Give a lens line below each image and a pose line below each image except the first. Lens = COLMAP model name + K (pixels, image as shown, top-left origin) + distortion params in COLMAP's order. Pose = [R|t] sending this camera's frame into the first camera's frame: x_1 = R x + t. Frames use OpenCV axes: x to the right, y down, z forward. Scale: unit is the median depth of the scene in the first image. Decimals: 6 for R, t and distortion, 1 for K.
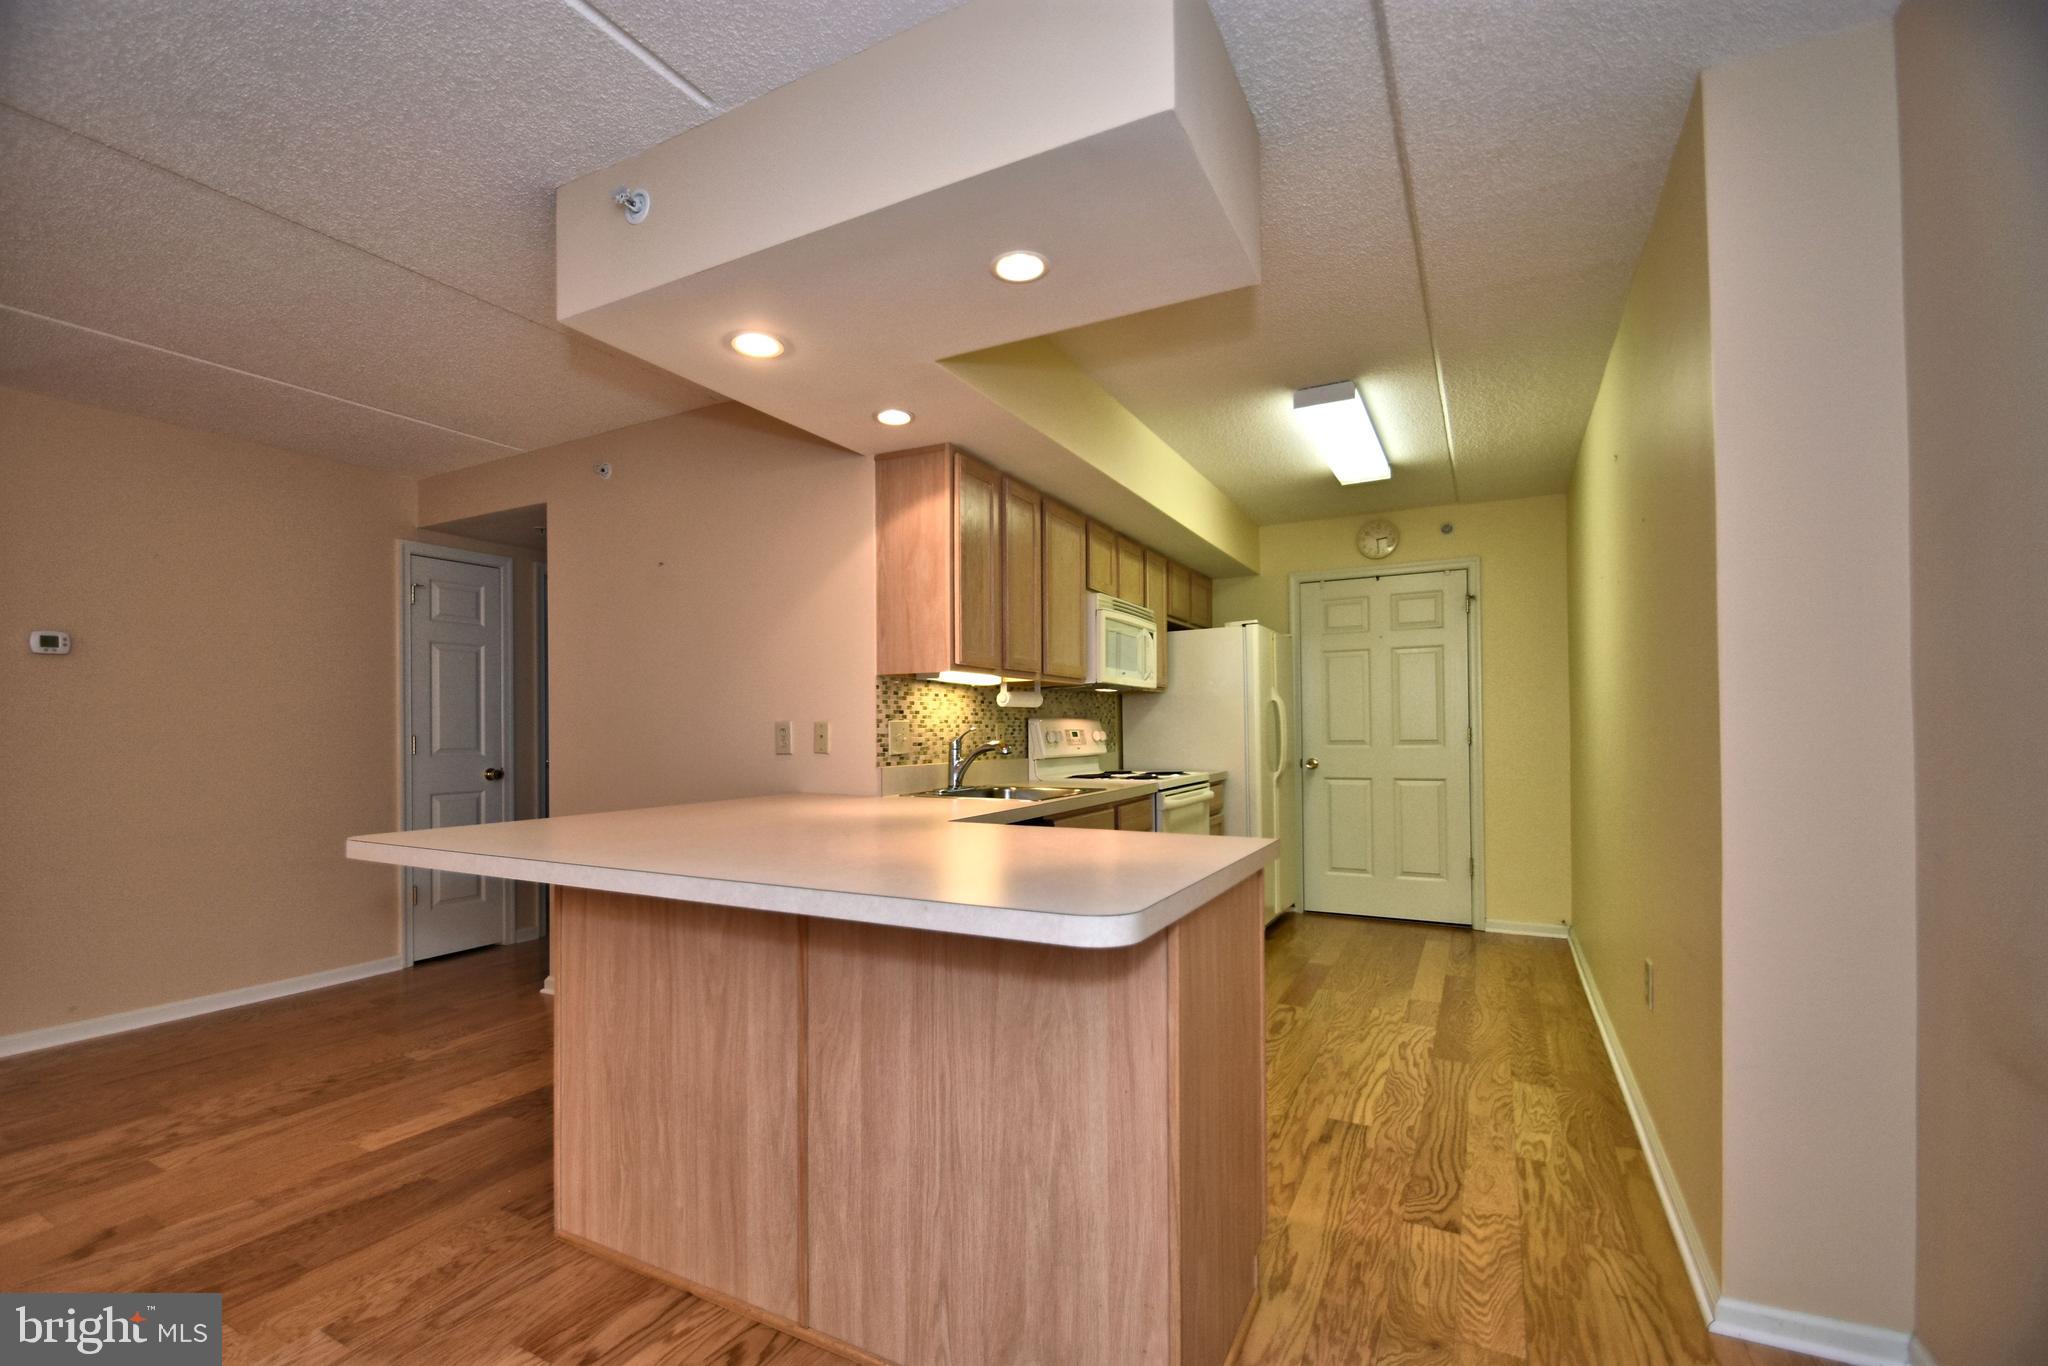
lens RADIAL K [[893.4, 0, 977.3], [0, 893.4, 719.1], [0, 0, 1]] dist [-0.027083, -0.000867]
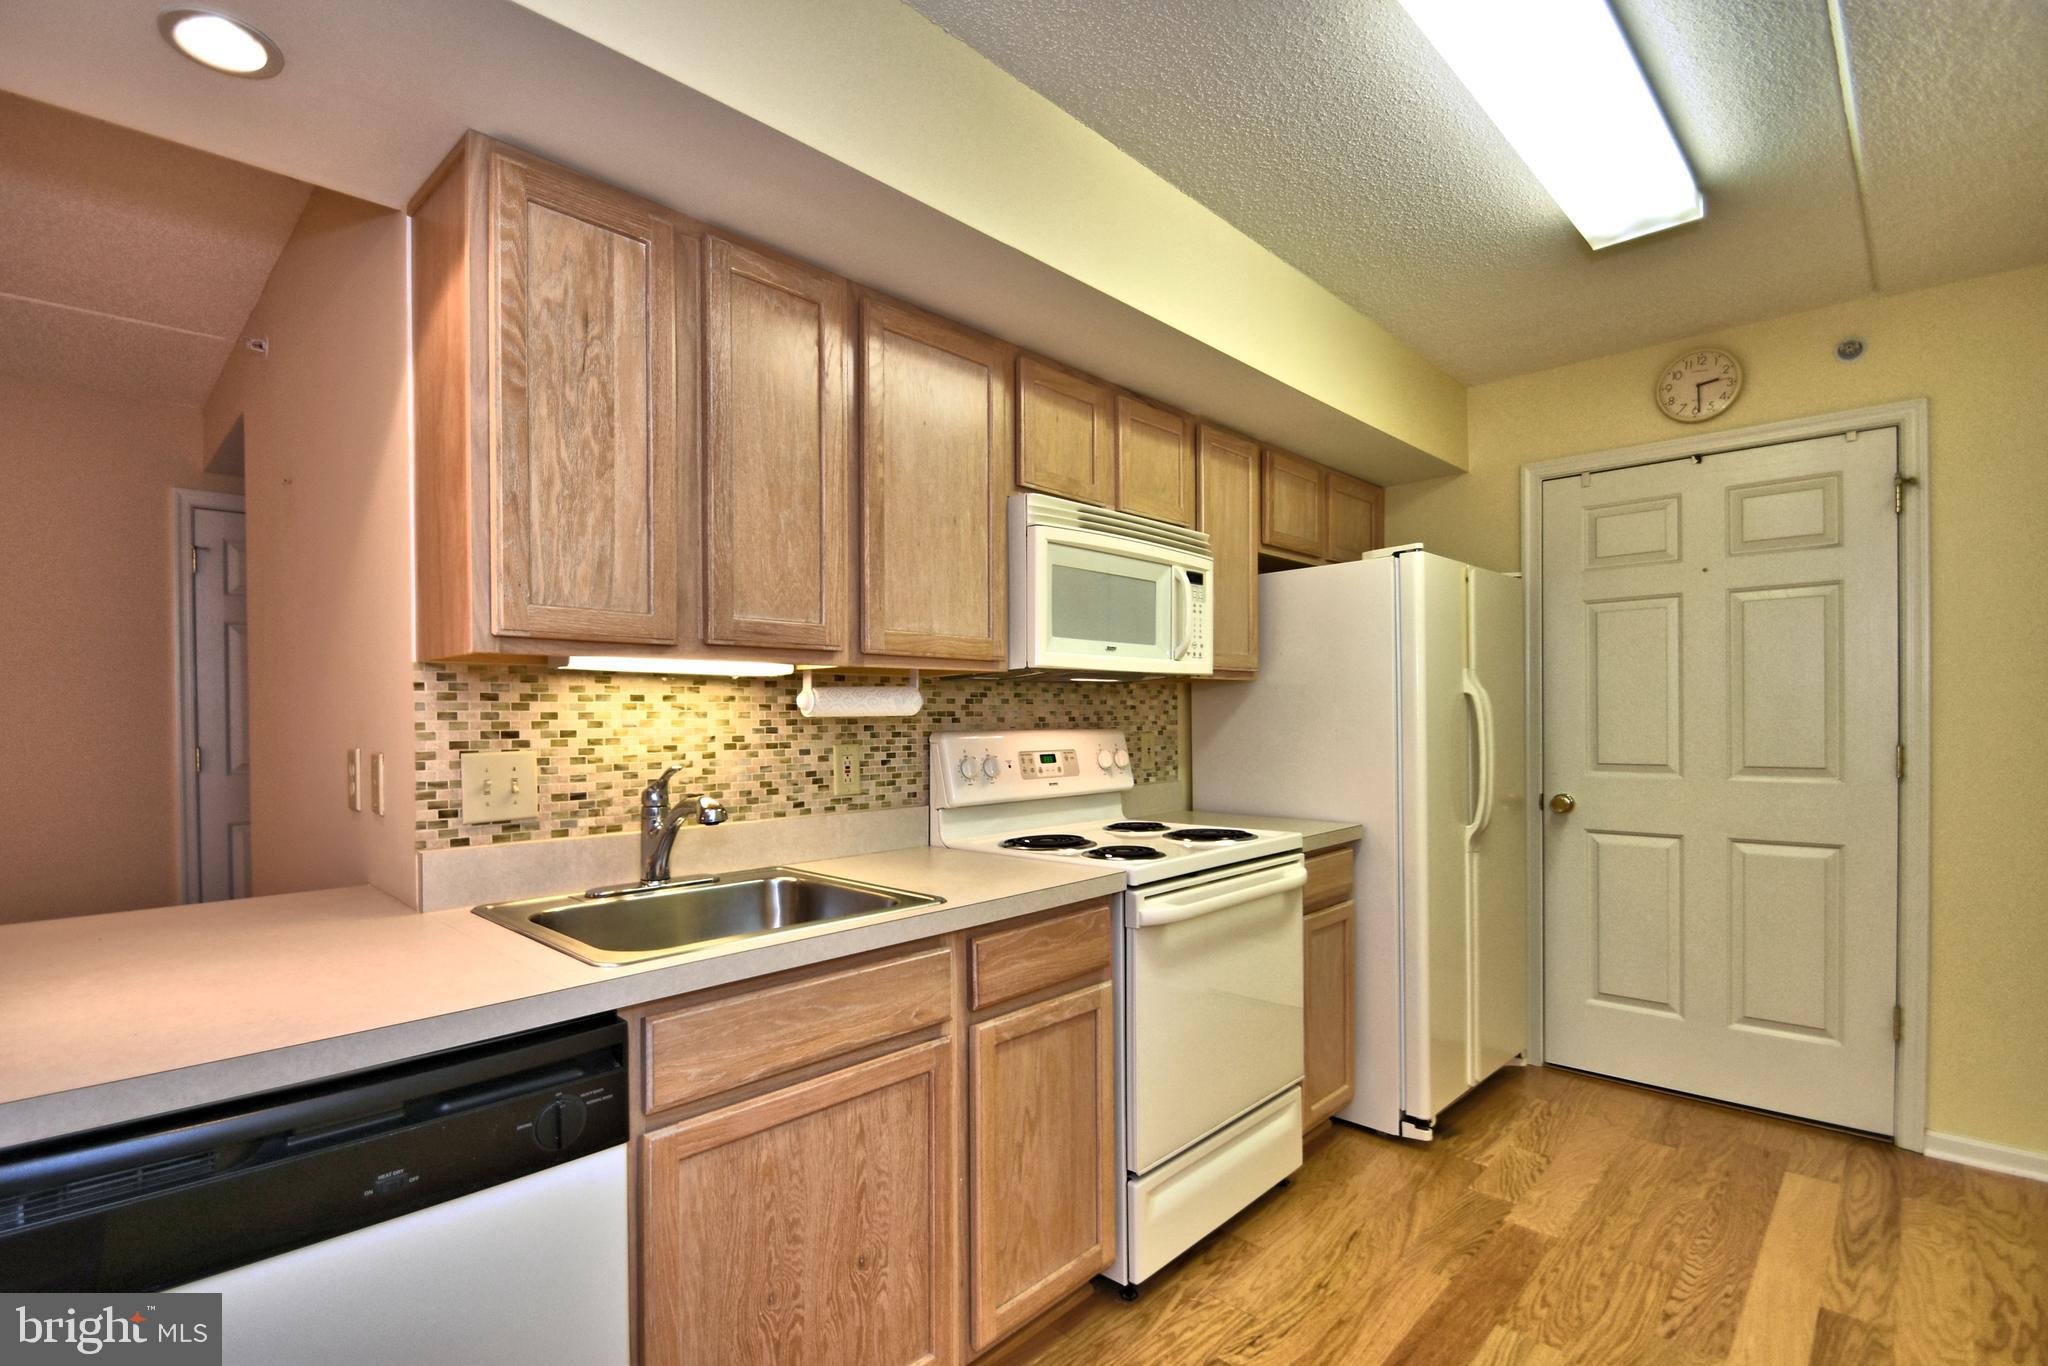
lens RADIAL K [[931.5, 0, 1007.0], [0, 931.5, 721.7], [0, 0, 1]] dist [0.001862, -0.017411]
pose [[0.965879, 0.002236, -0.258984, 0.259405], [0.003667, 0.999744, 0.022308, -0.021191], [0.258968, -0.022496, 0.965624, 0.471692]]
